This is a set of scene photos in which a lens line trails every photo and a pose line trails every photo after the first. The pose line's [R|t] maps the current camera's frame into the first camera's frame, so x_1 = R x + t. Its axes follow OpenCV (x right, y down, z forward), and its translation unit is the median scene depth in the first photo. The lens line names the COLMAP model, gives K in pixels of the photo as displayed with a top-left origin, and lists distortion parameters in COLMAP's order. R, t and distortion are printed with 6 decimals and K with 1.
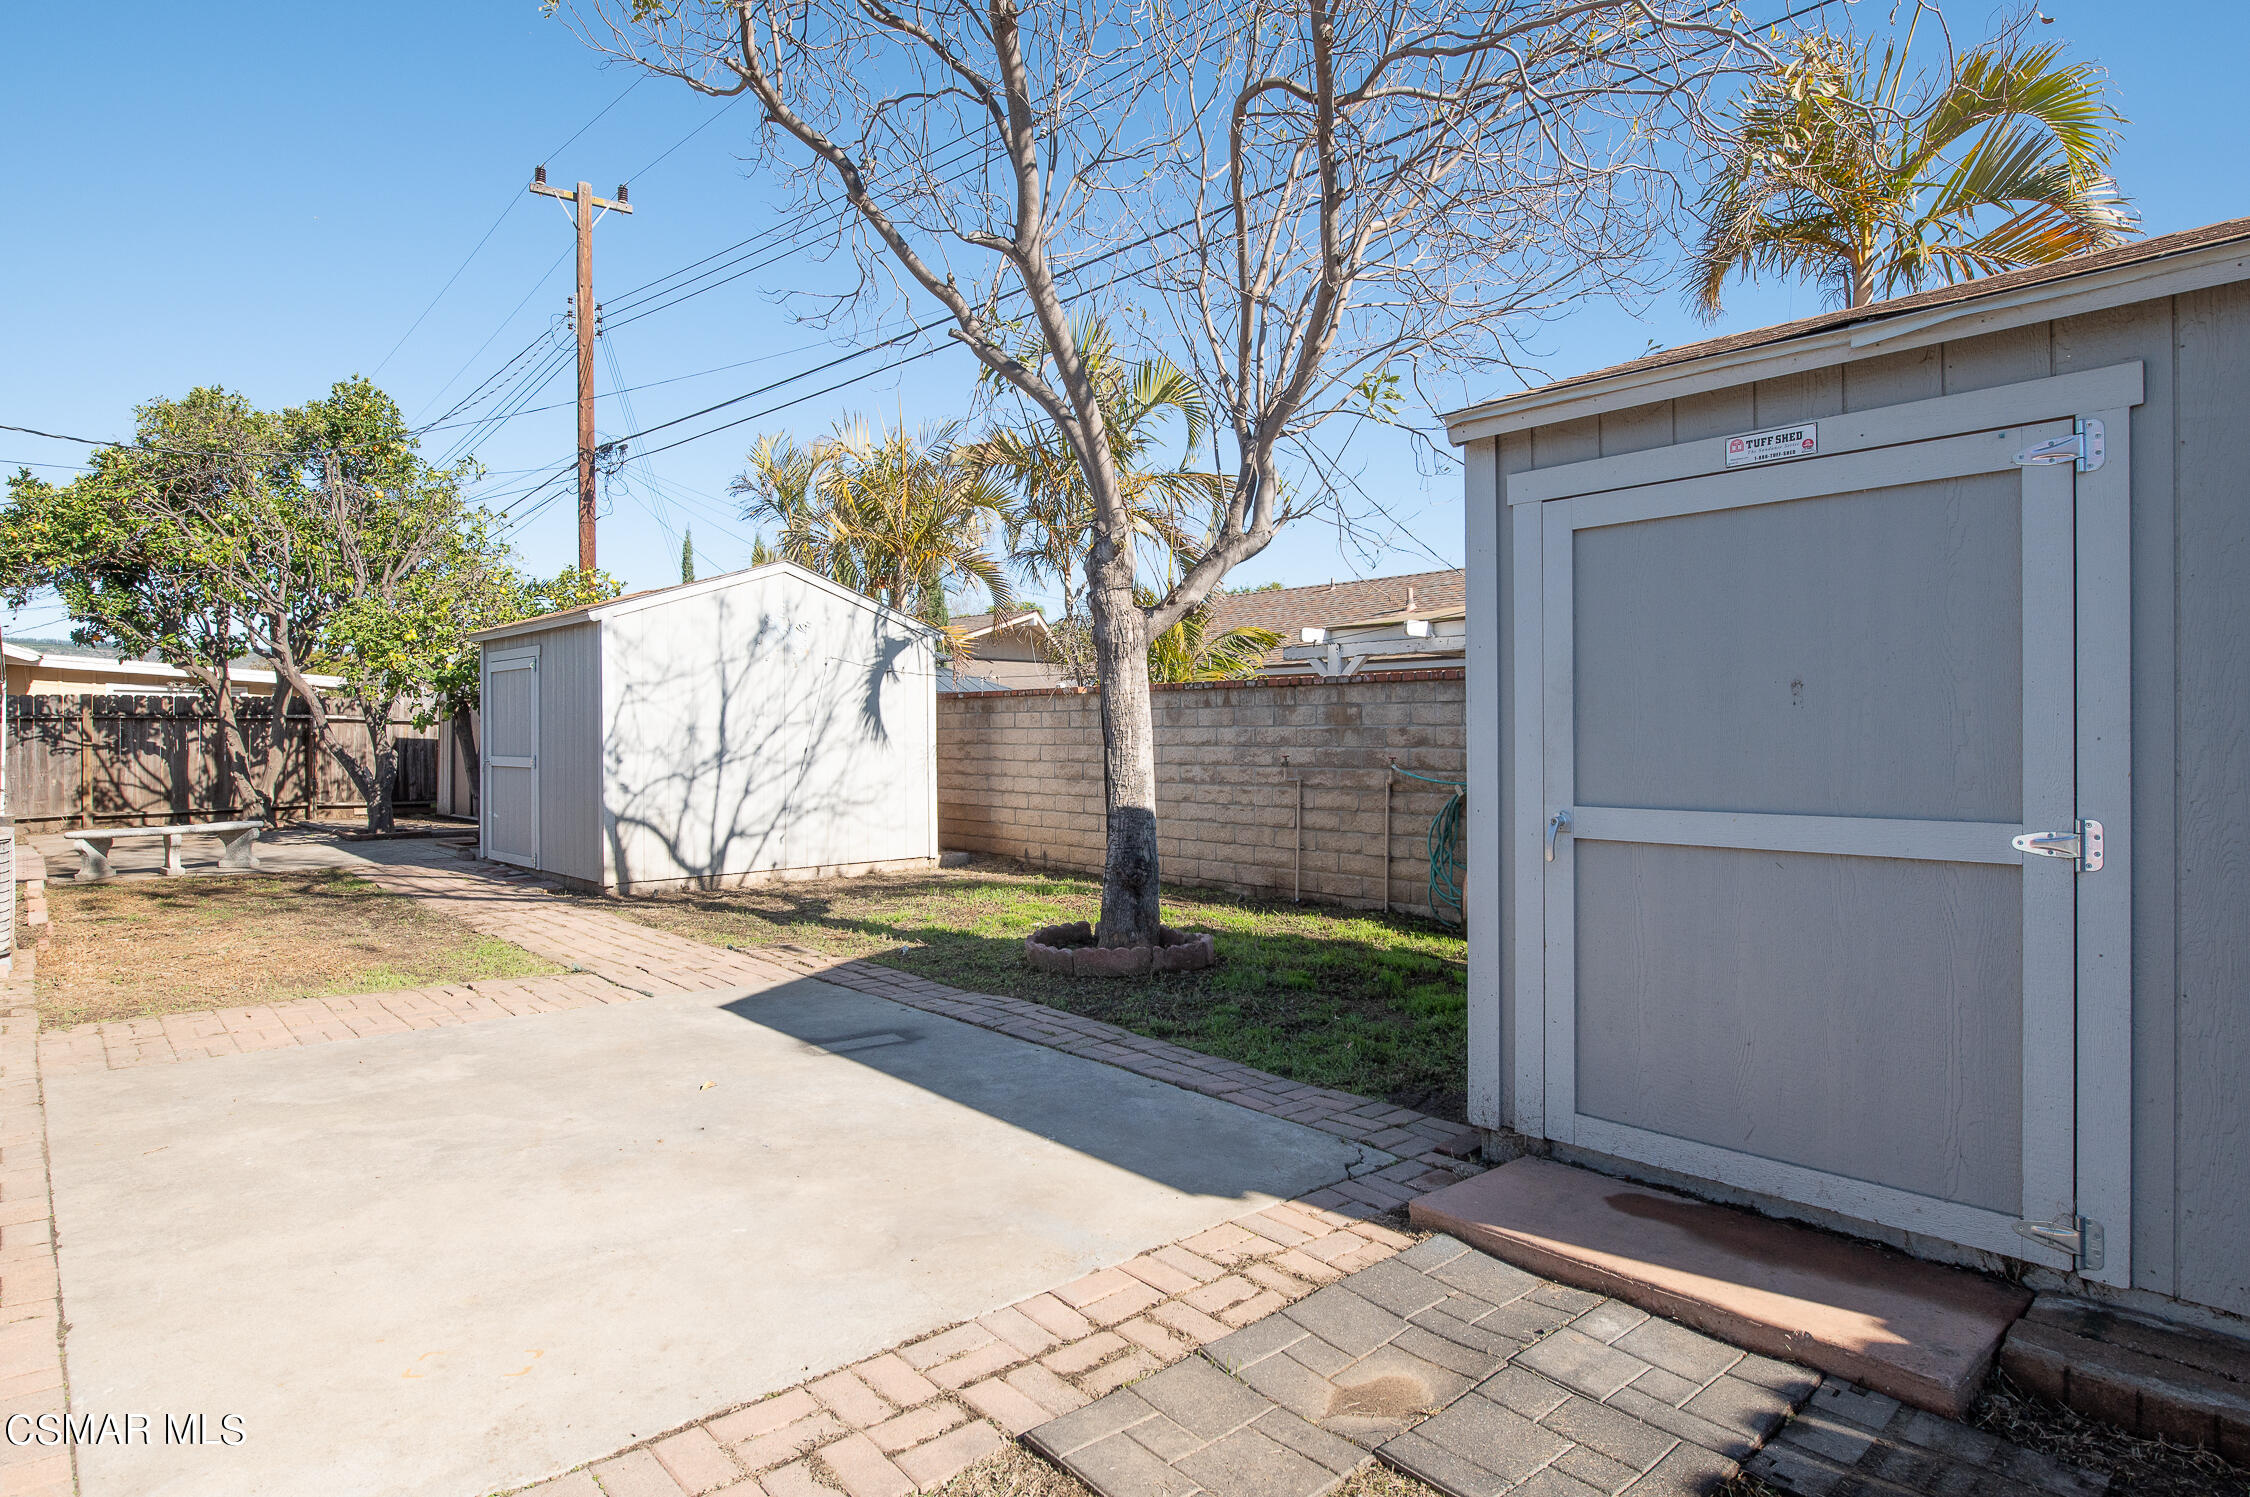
lens RADIAL K [[1223.7, 0, 1118.6], [0, 1223.7, 739.3], [0, 0, 1]] dist [-0.007460, -0.000722]
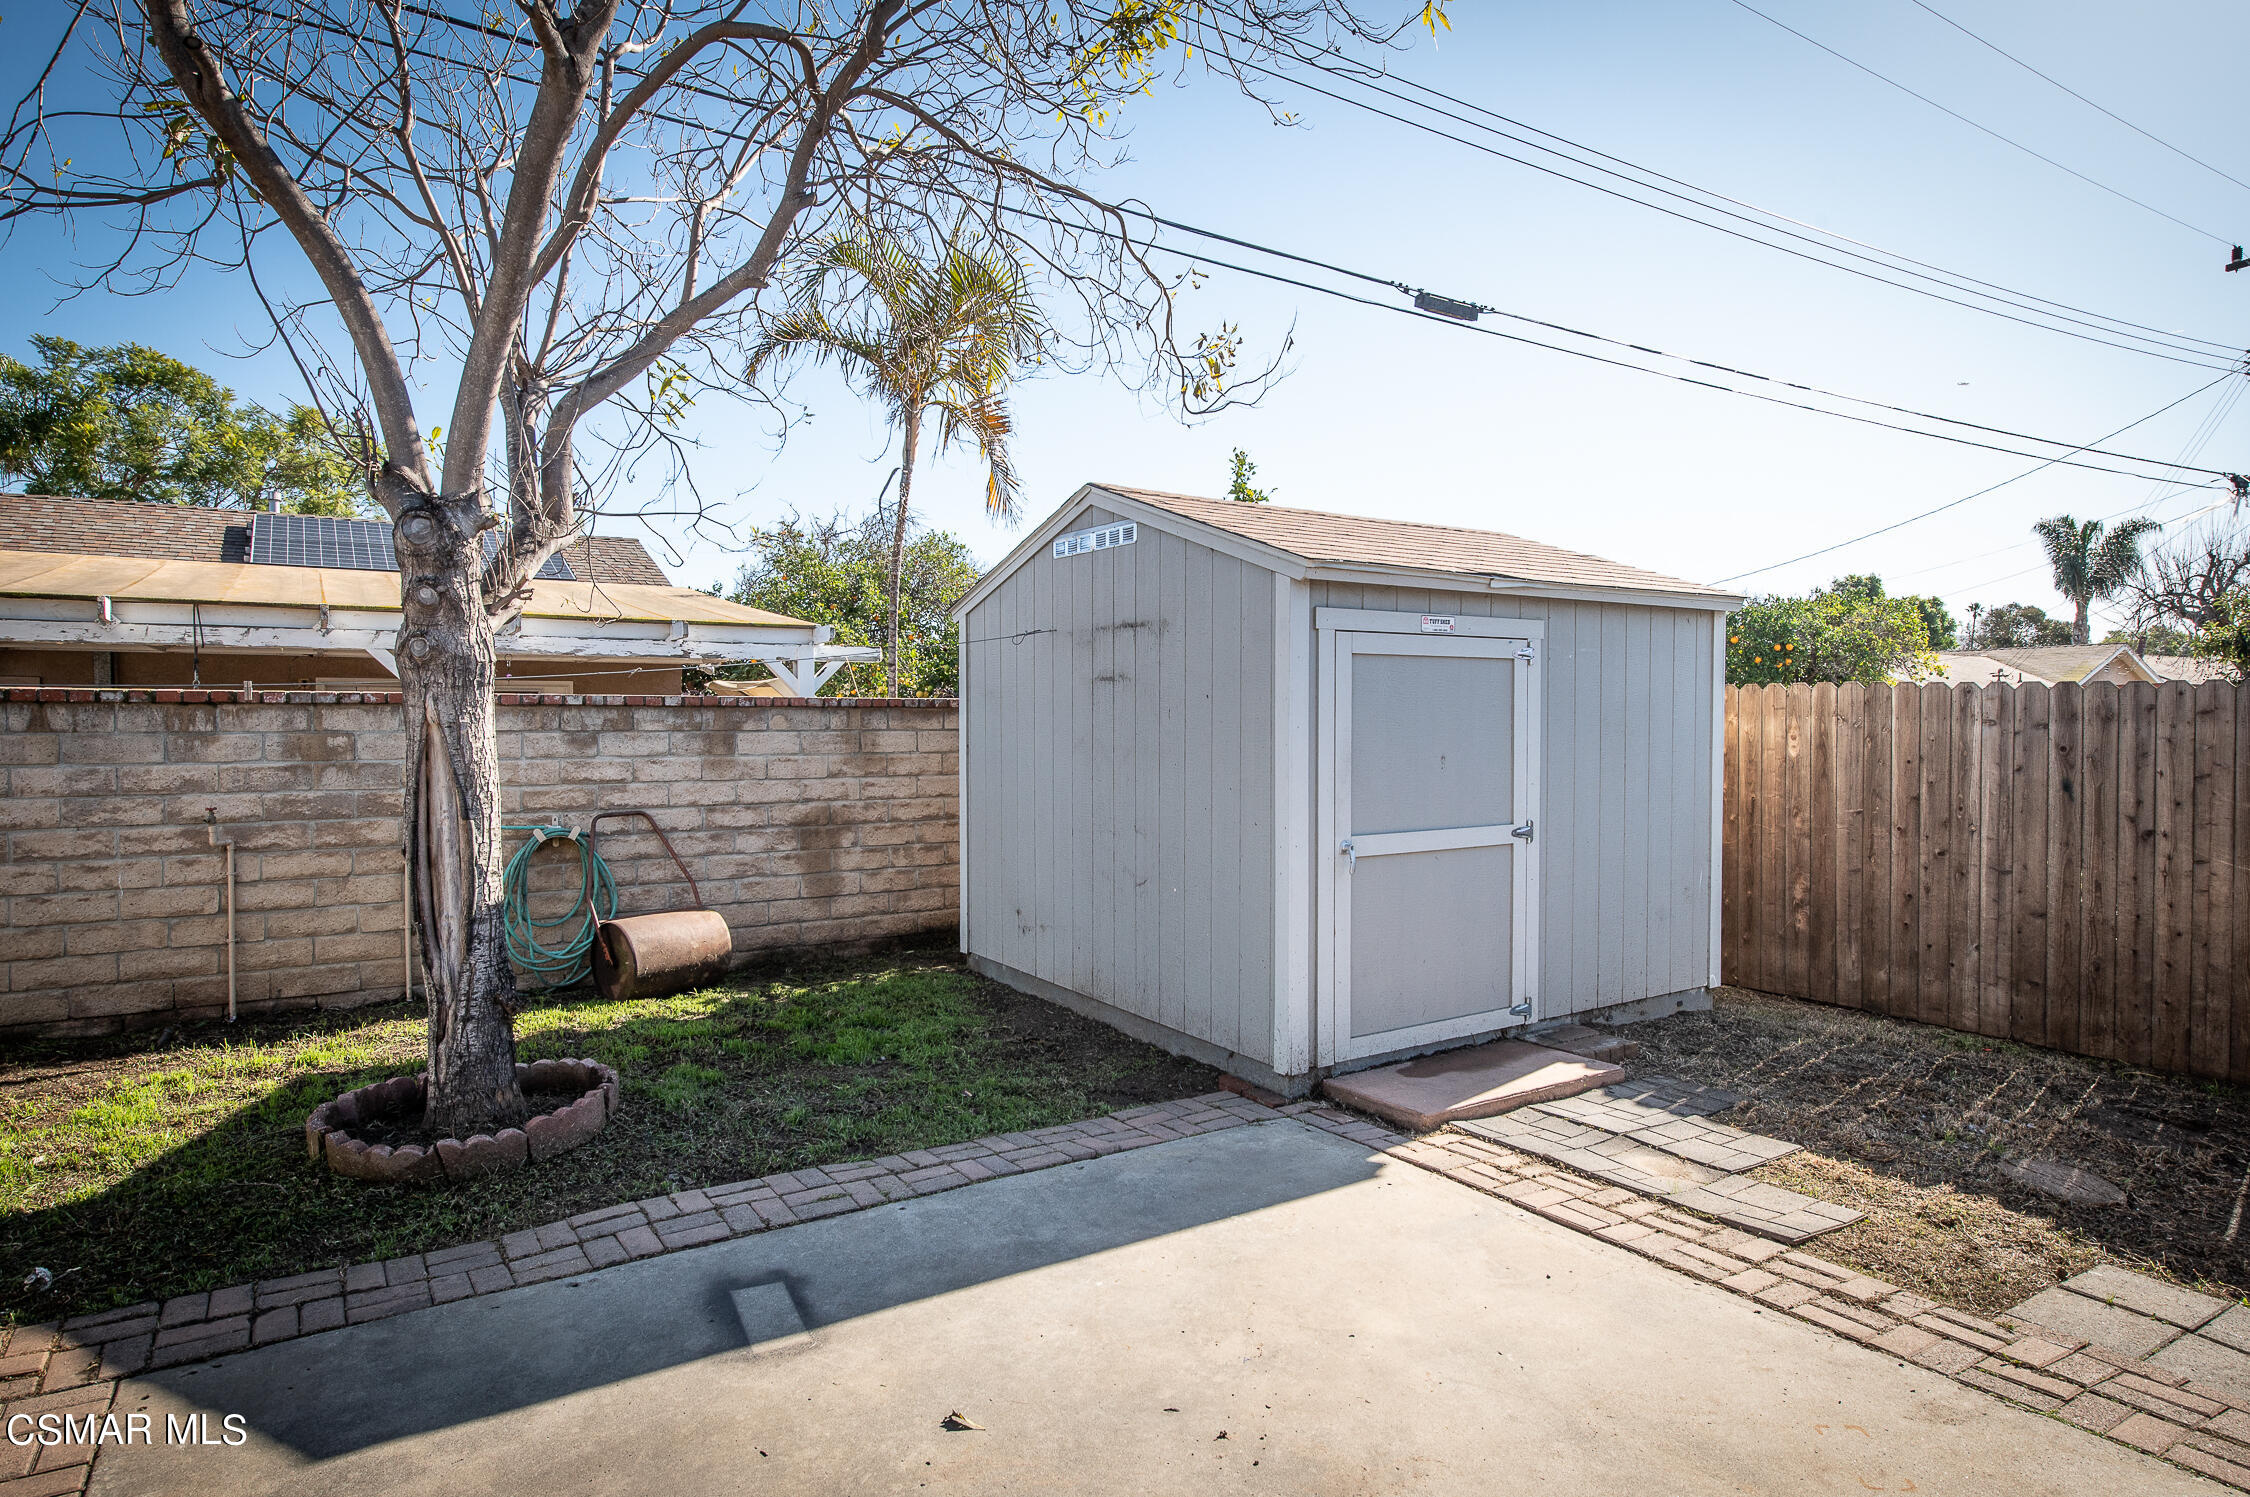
lens RADIAL K [[1223.7, 0, 1134.2], [0, 1223.7, 755.1], [0, 0, 1]] dist [-0.007460, -0.000722]
pose [[0.148938, -0.024620, 0.988540, -0.424807], [-0.000215, 0.999689, 0.024930, -0.030633], [-0.988847, -0.003925, 0.148886, 0.381411]]
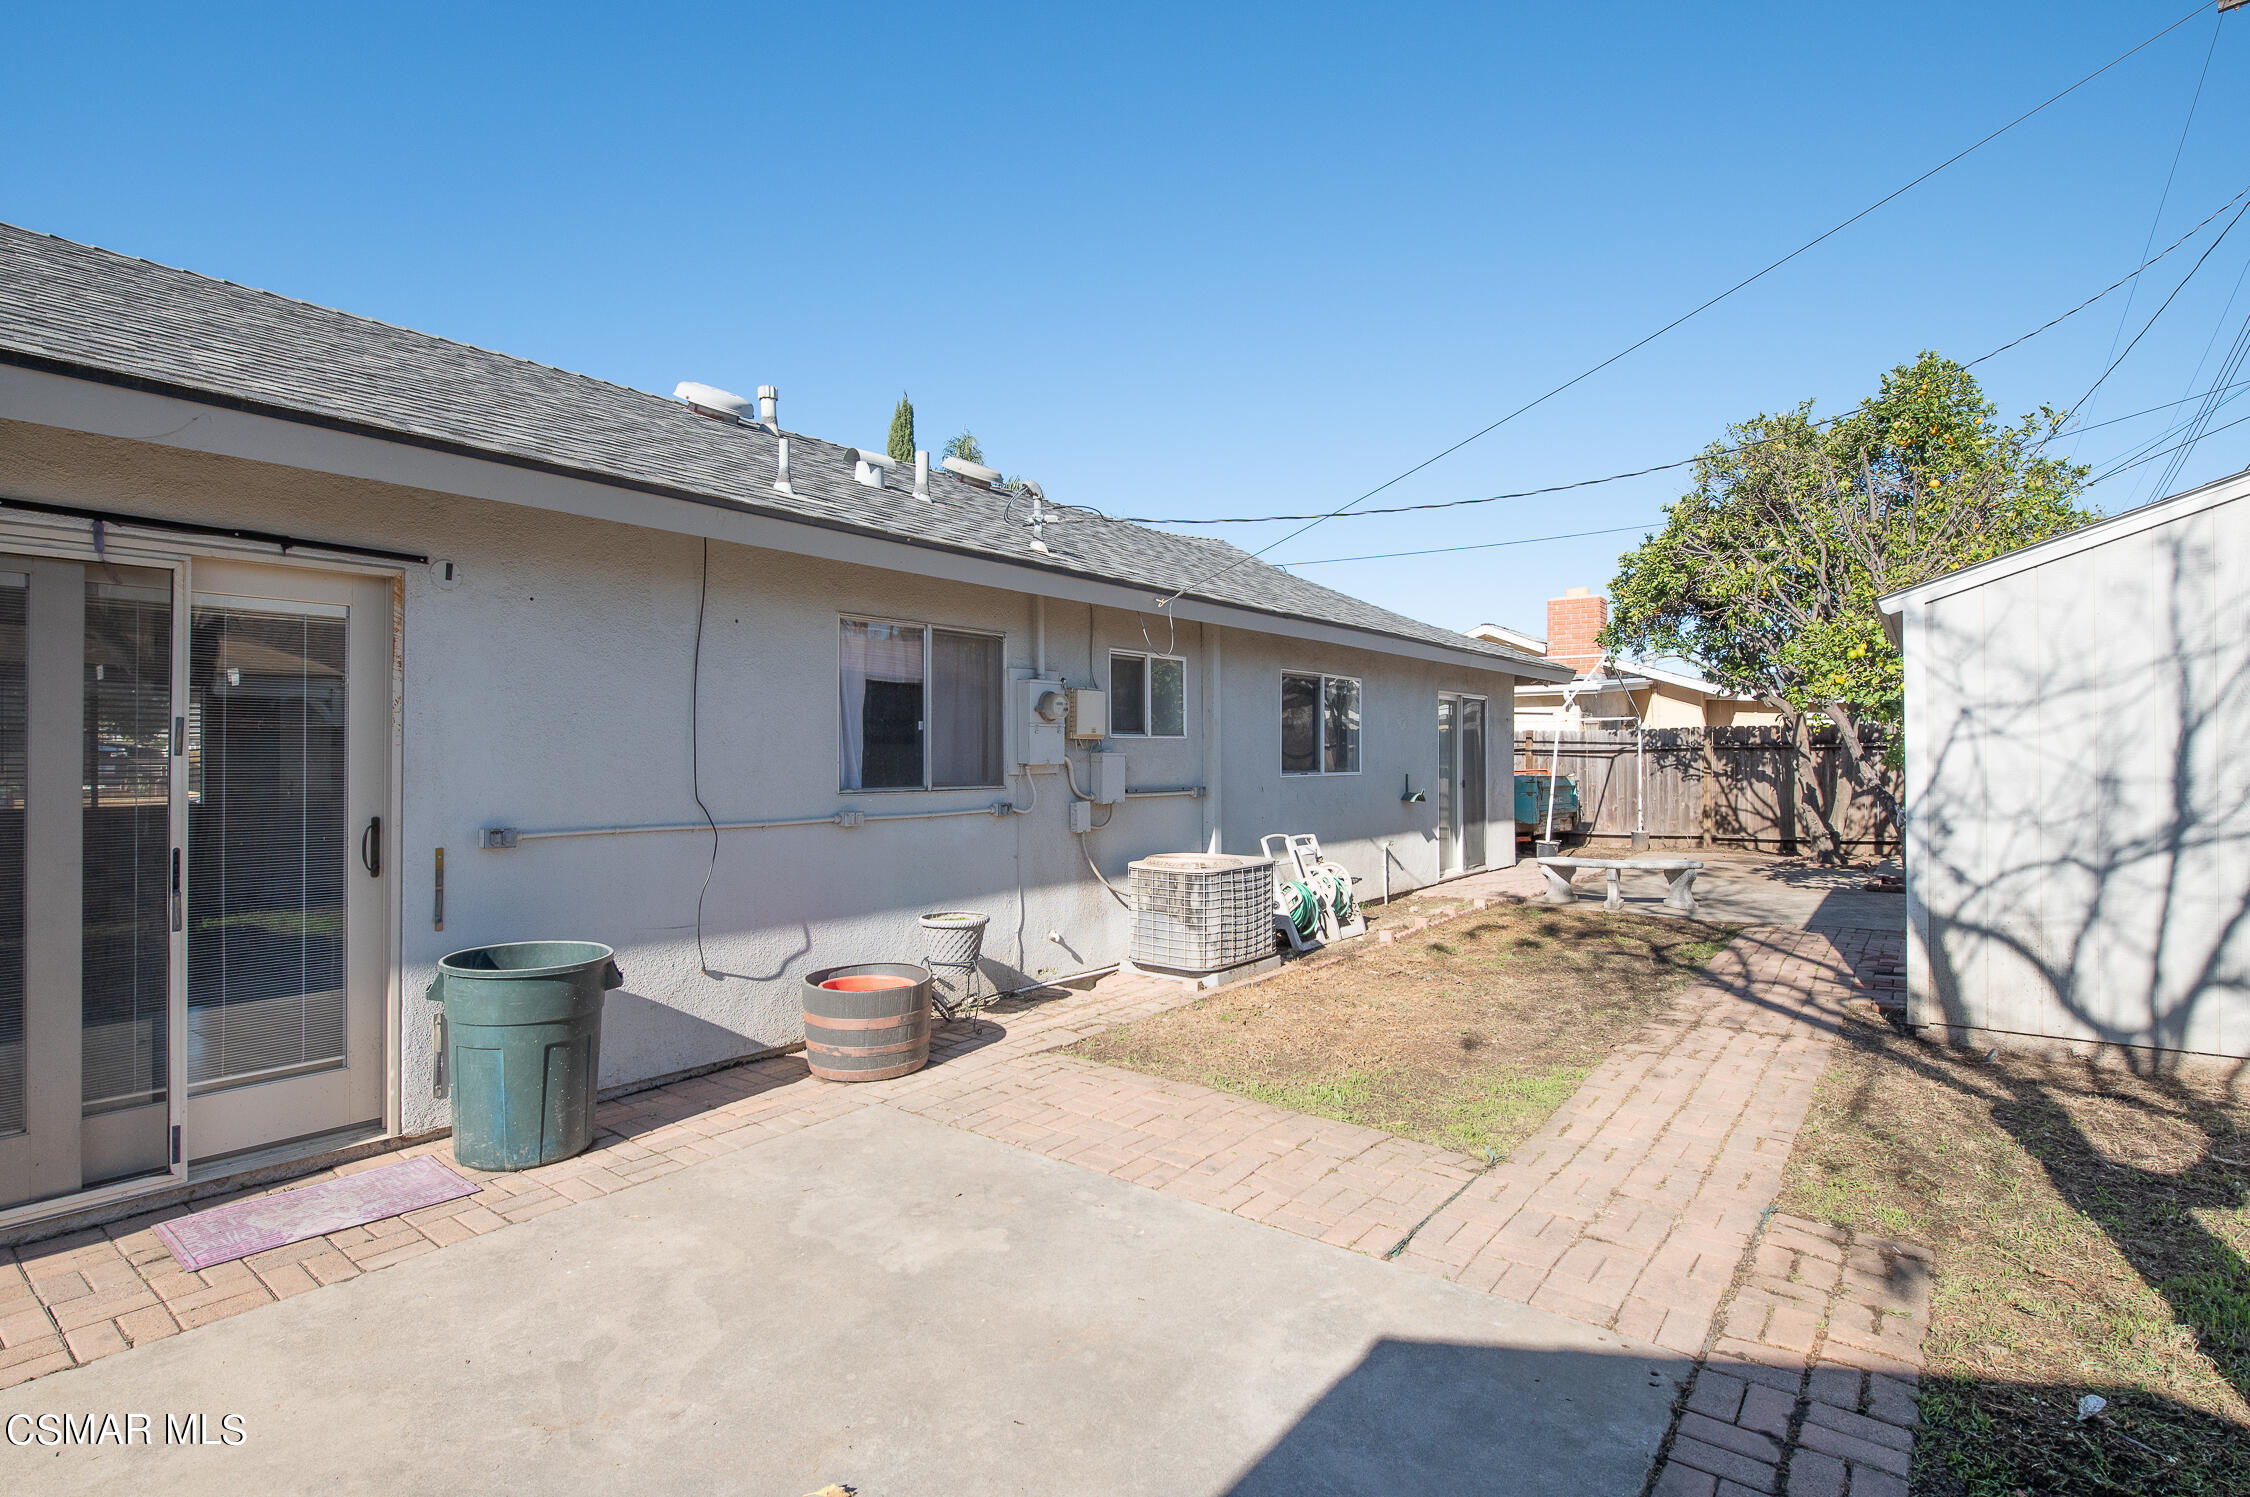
lens RADIAL K [[1103.0, 0, 1112.3], [0, 1103.0, 742.7], [0, 0, 1]] dist [-0.007869, -0.000275]
pose [[0.160005, -0.008445, -0.987080, 0.080782], [0.001510, 0.999964, -0.008310, -0.023396], [0.987115, -0.000161, 0.160012, 0.481170]]
